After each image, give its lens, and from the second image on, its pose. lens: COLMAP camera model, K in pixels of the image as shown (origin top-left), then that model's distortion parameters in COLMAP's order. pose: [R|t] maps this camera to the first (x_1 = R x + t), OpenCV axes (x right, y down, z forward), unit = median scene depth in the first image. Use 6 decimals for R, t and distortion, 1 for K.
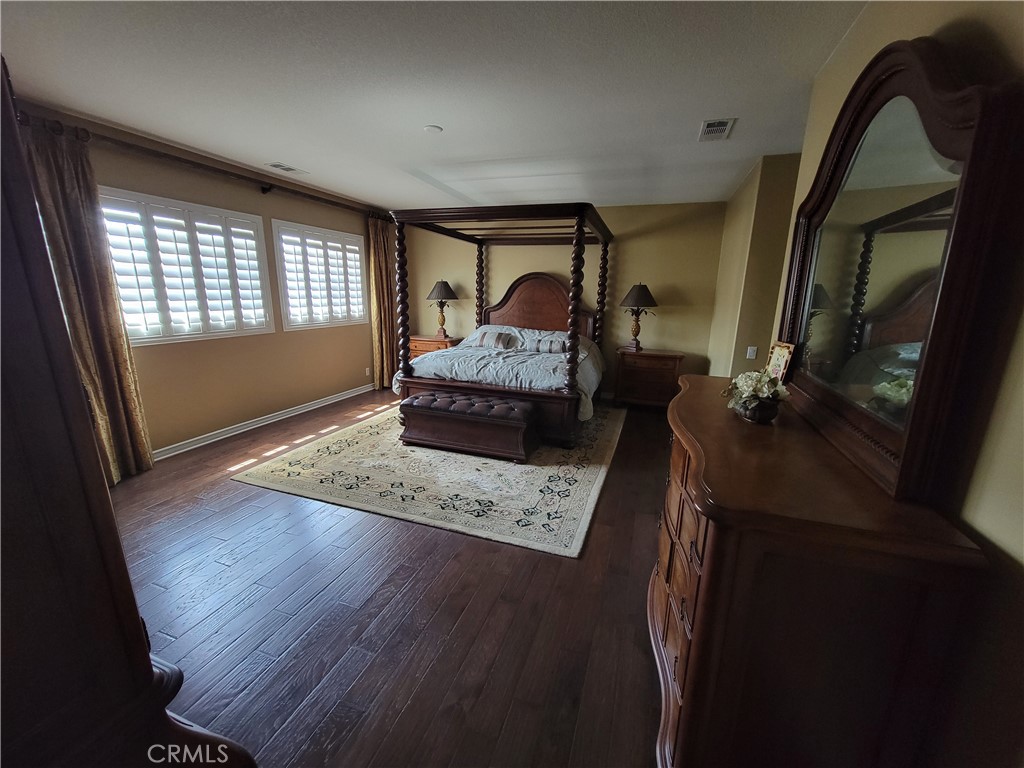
lens RADIAL K [[417.5, 0, 513.1], [0, 417.5, 384.9], [0, 0, 1]] dist [-0.001026, 0.000156]
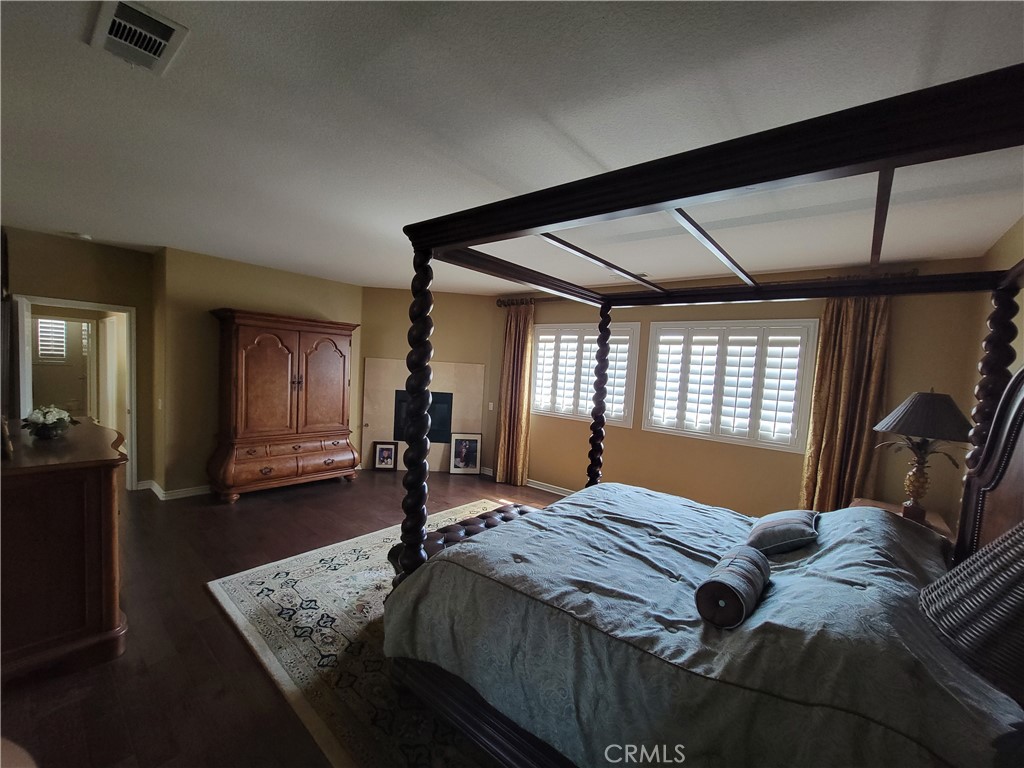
lens RADIAL K [[417.5, 0, 511.0], [0, 417.5, 388.0], [0, 0, 1]] dist [-0.001026, 0.000156]
pose [[-0.353594, -0.011940, -0.935323, 0.482783], [-0.283448, 0.954273, 0.094974, -0.227786], [0.891420, 0.298697, -0.340809, 1.026271]]
